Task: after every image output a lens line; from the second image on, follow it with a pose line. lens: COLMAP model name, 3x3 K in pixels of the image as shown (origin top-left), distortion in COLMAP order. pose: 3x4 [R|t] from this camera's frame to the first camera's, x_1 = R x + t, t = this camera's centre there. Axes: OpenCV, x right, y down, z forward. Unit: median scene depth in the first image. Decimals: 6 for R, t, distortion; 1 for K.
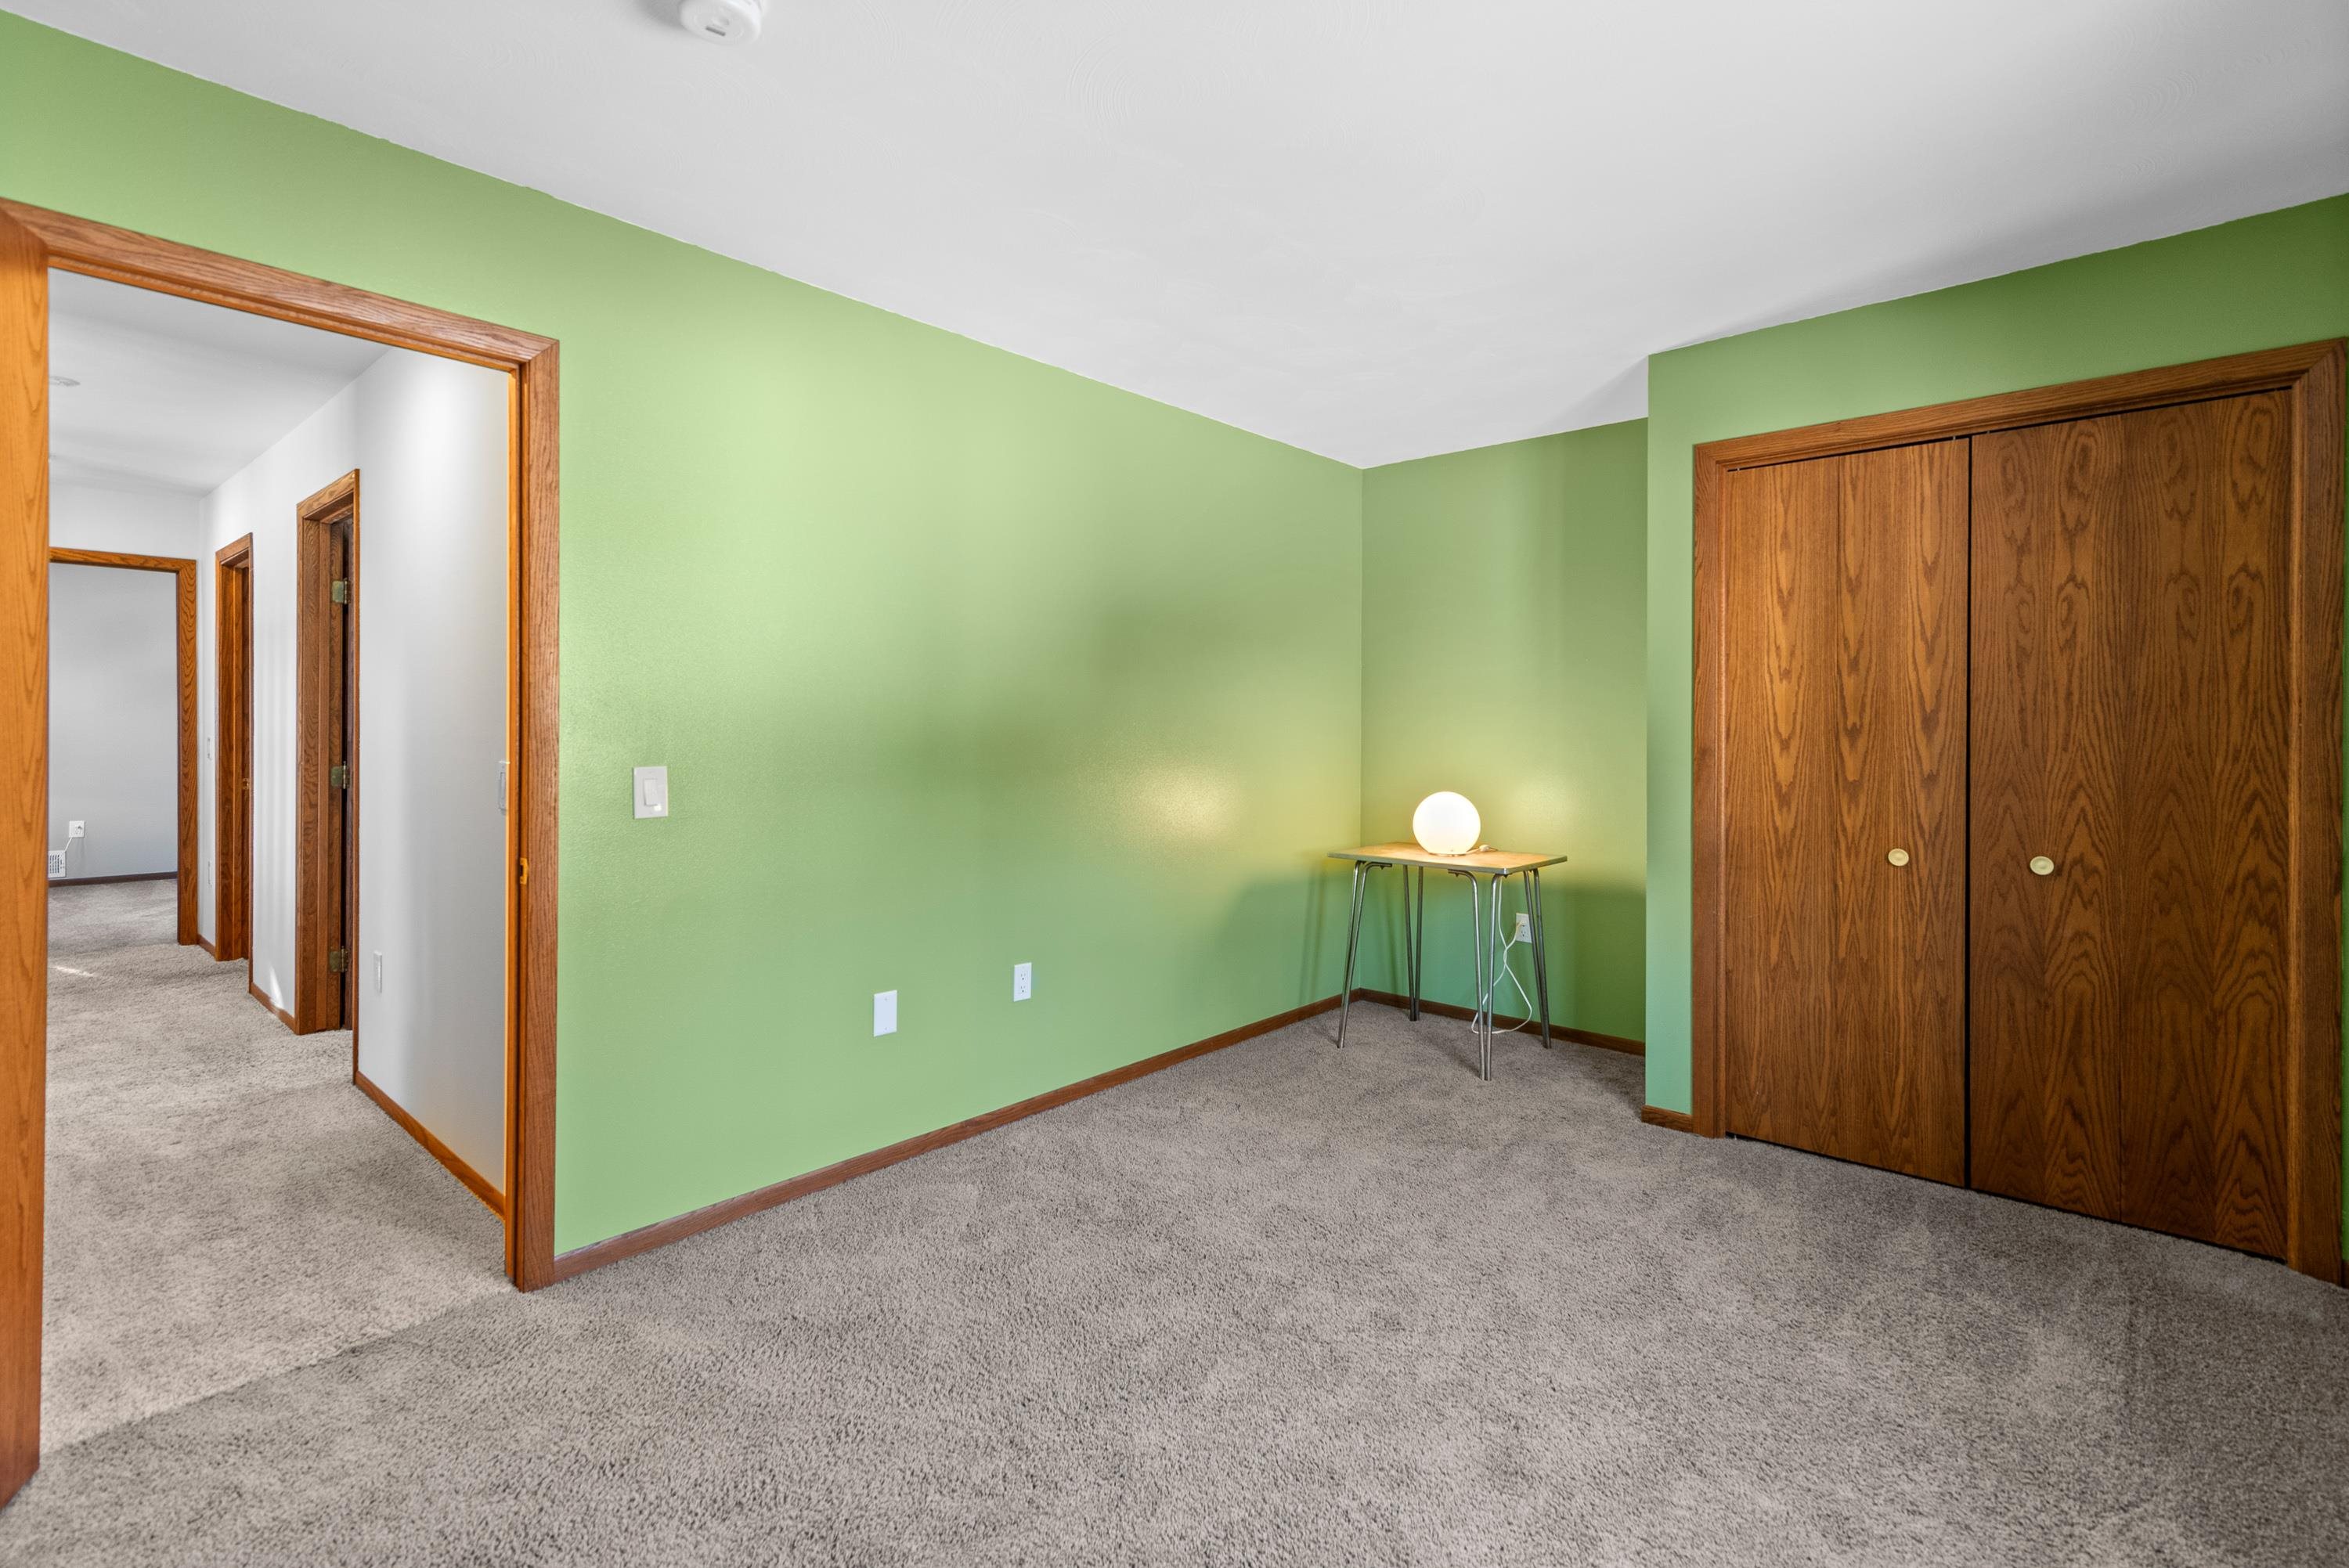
lens RADIAL K [[1065.3, 0, 1184.7], [0, 1065.3, 739.1], [0, 0, 1]] dist [0.019044, -0.000194]
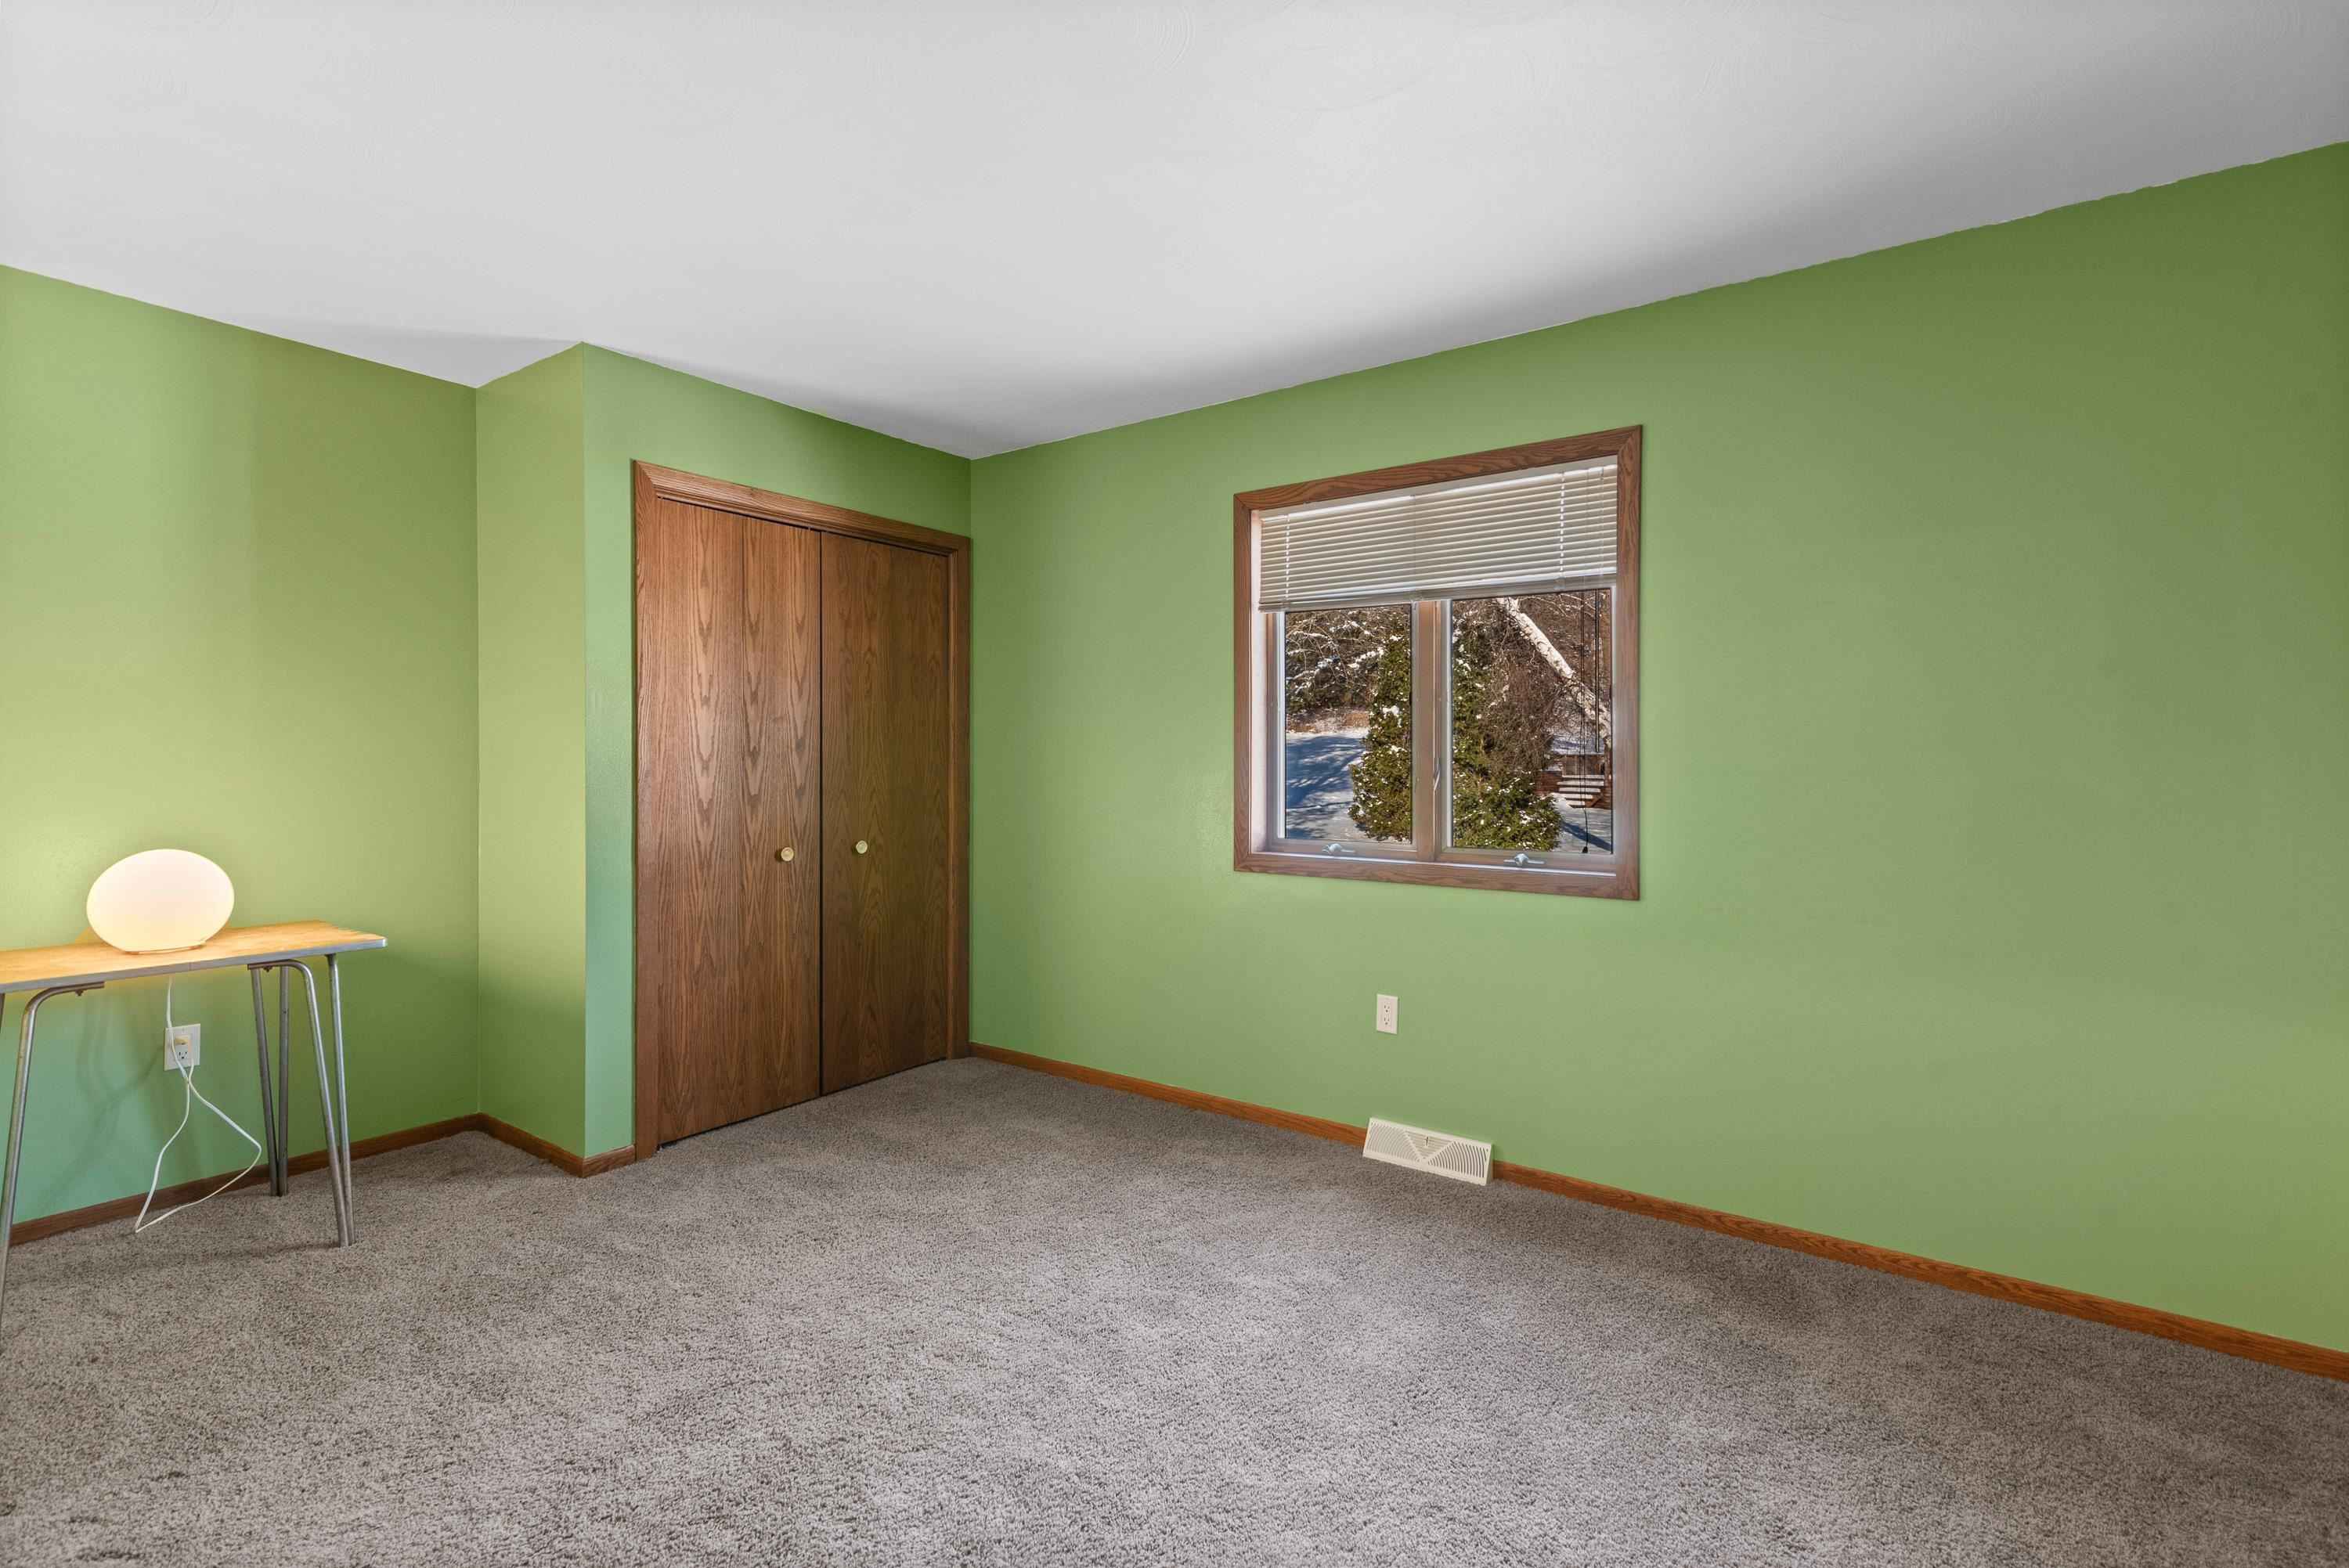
lens RADIAL K [[1065.3, 0, 1177.5], [0, 1065.3, 767.4], [0, 0, 1]] dist [0.019044, -0.000194]
pose [[-0.092164, -0.012480, 0.995666, -0.603714], [0.003761, 0.999910, 0.012882, -0.004972], [-0.995737, 0.004932, -0.092109, 0.656760]]
